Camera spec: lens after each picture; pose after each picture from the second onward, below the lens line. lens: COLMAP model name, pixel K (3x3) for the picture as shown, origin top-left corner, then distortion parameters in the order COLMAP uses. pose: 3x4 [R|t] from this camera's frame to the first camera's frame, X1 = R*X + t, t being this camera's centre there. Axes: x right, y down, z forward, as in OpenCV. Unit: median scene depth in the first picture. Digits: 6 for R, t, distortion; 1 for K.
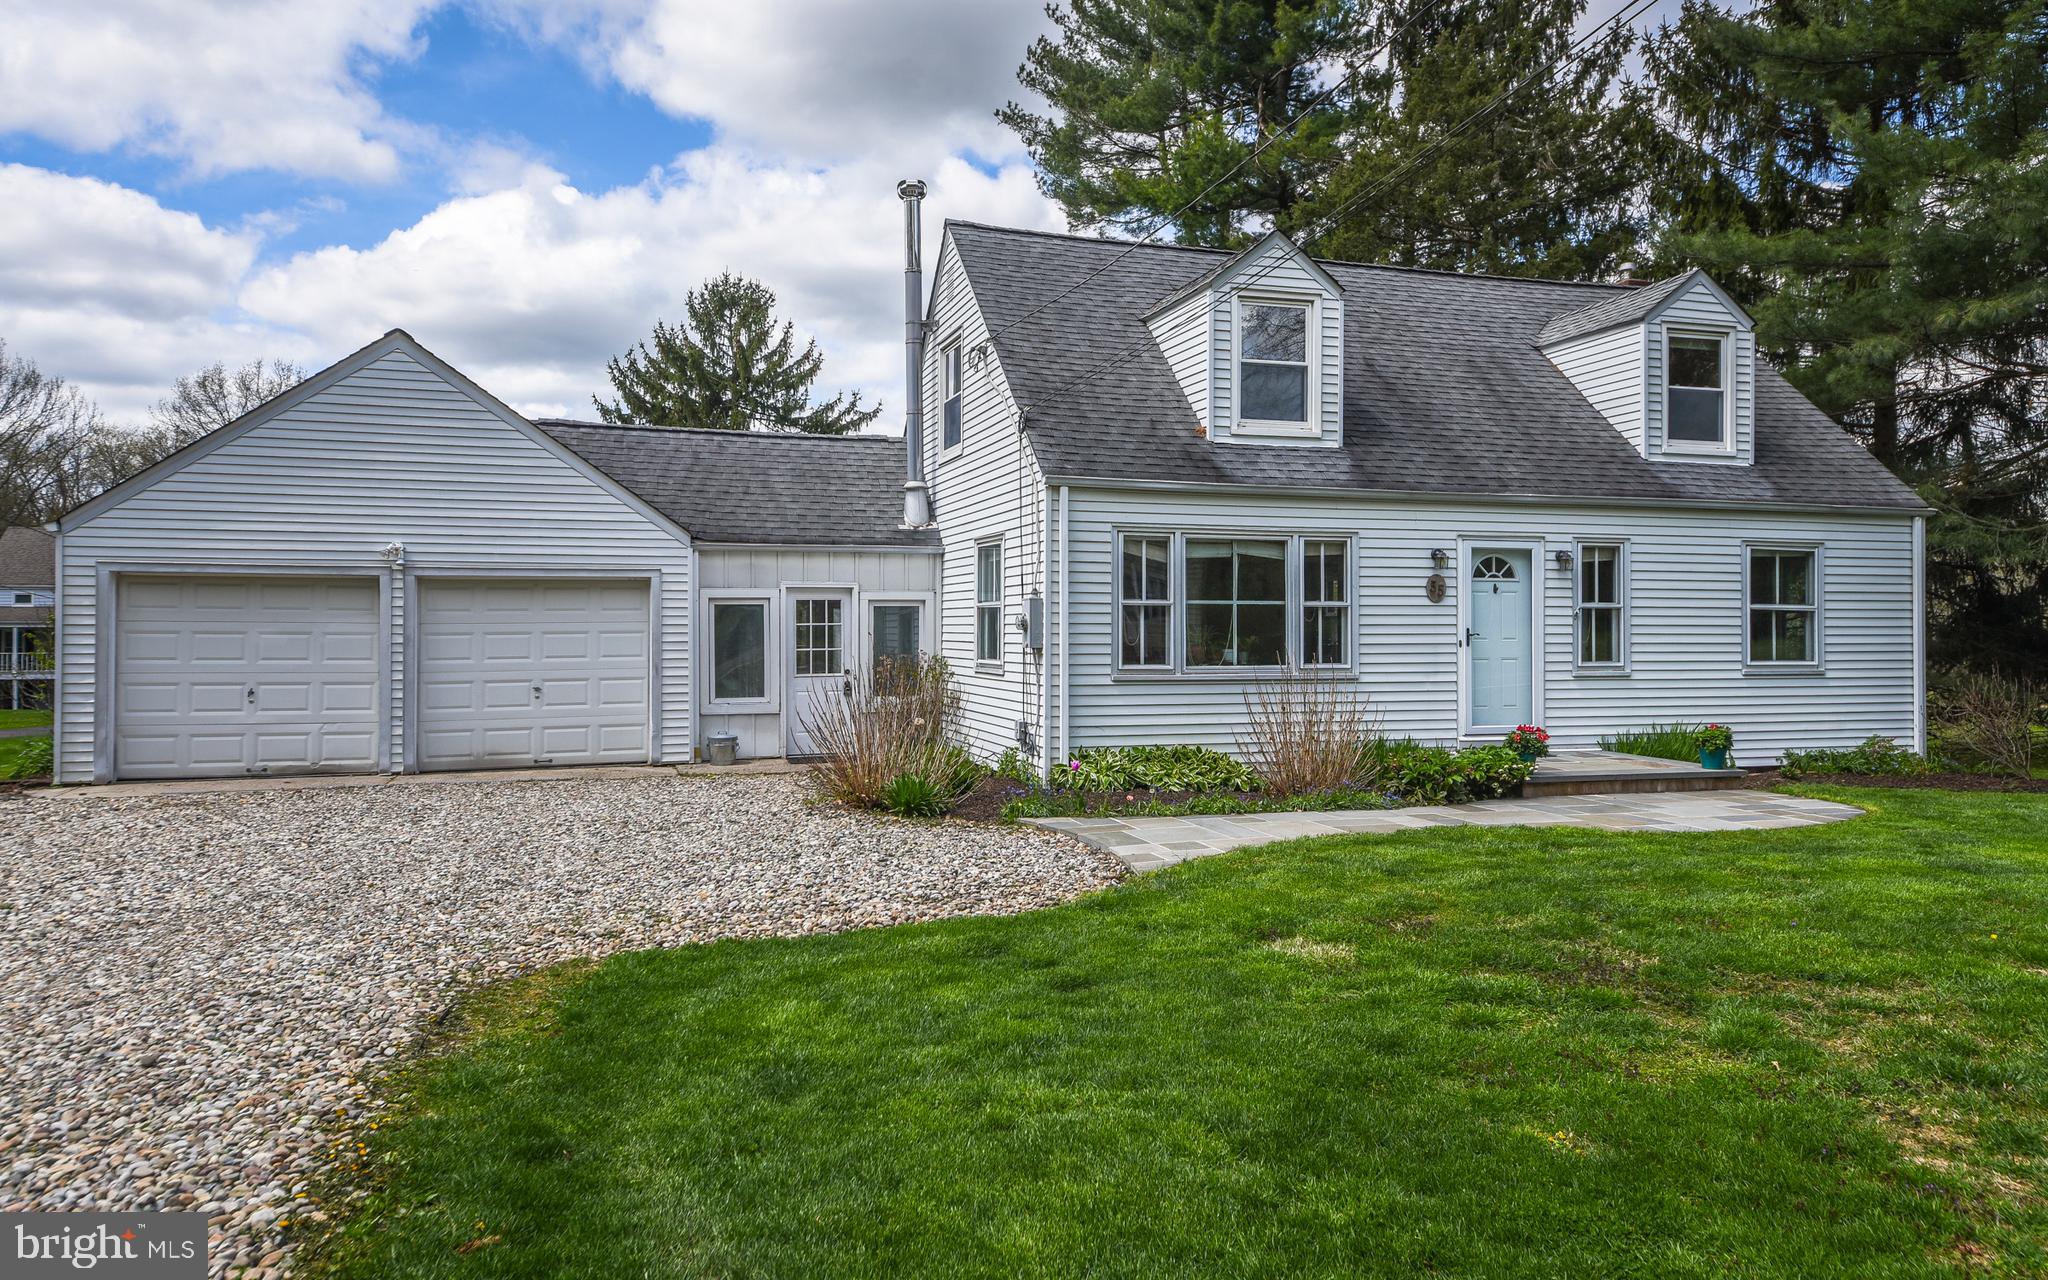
lens RADIAL K [[1298.6, 0, 1014.1], [0, 1298.6, 611.2], [0, 0, 1]] dist [0.075360, -0.056641]
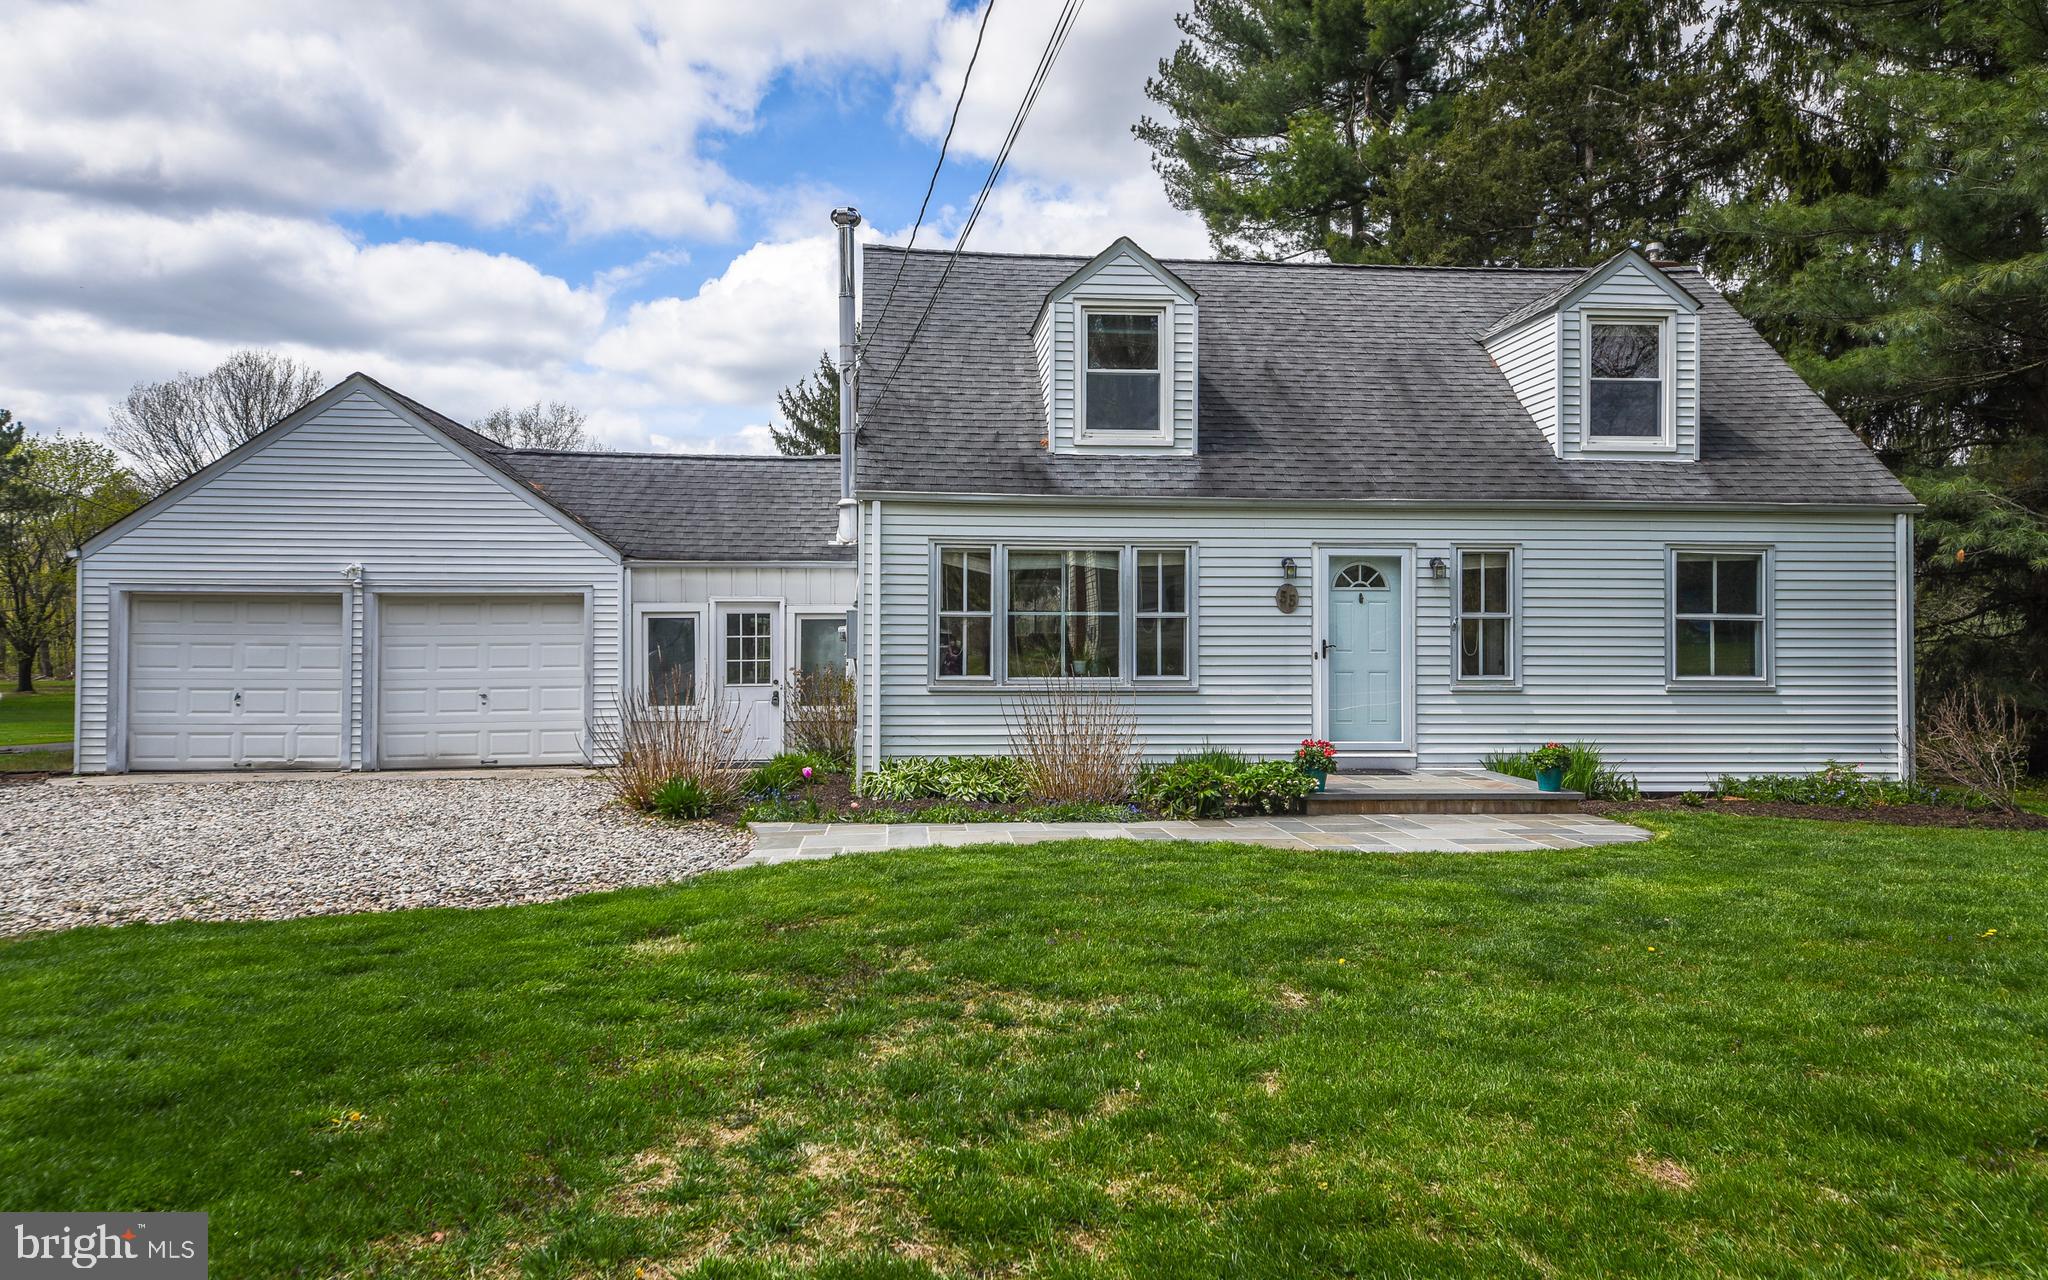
lens RADIAL K [[1298.6, 0, 1014.1], [0, 1298.6, 611.2], [0, 0, 1]] dist [0.075360, -0.056641]
pose [[0.979559, -0.004579, -0.201106, 0.308379], [0.002253, 0.999928, -0.011796, 0.002828], [0.201145, 0.011102, 0.979499, 0.016807]]
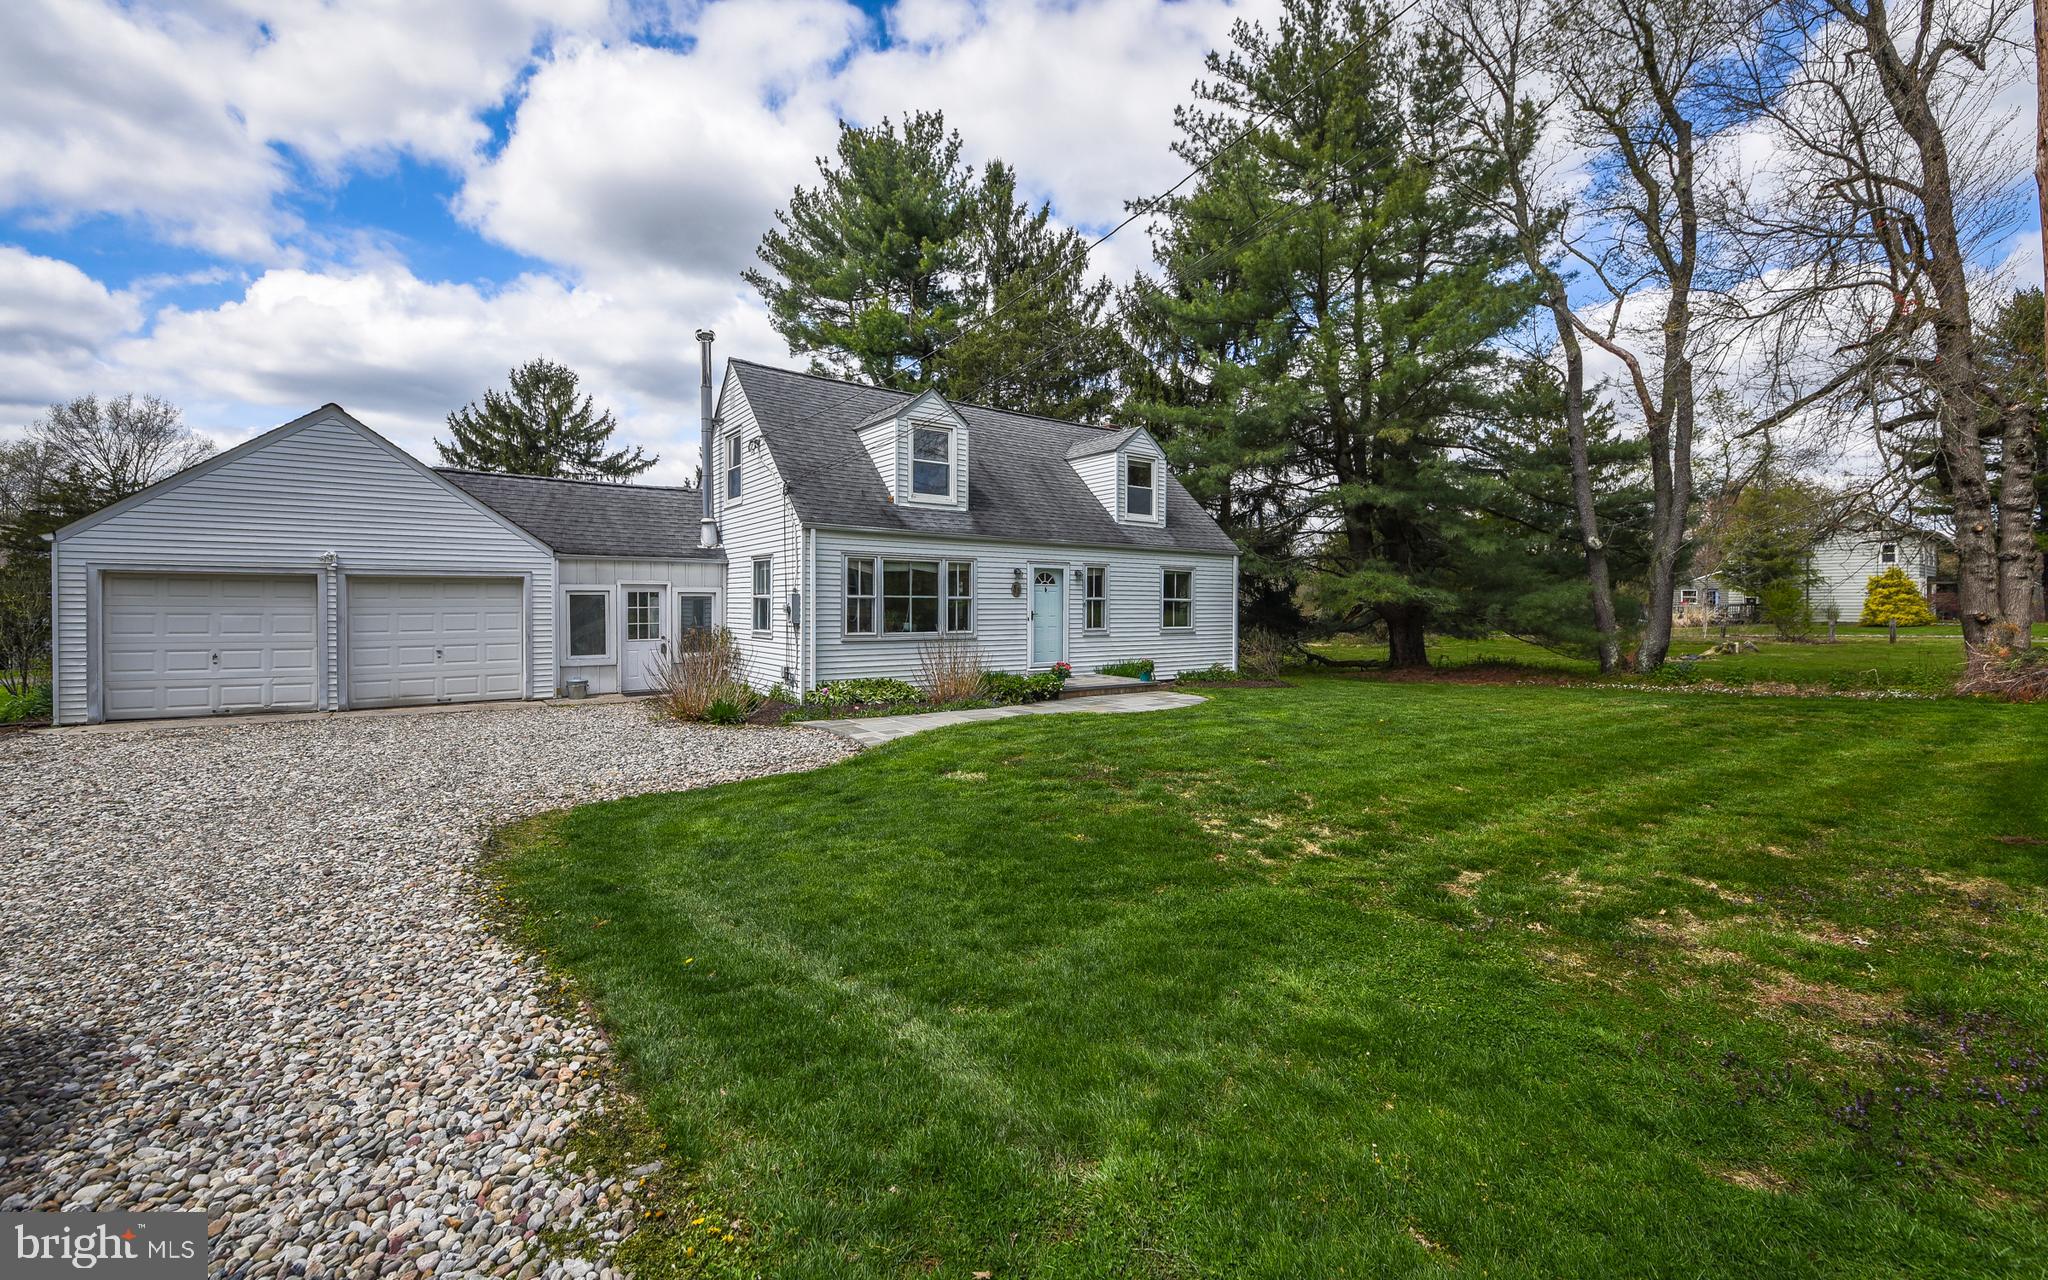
lens RADIAL K [[817.9, 0, 1028.4], [0, 817.9, 606.8], [0, 0, 1]] dist [0.008644, -0.017767]
pose [[0.943295, 0.001136, 0.331954, -0.045536], [-0.006608, 0.999860, 0.015357, -0.010365], [-0.331890, -0.016680, 0.943171, -0.098788]]
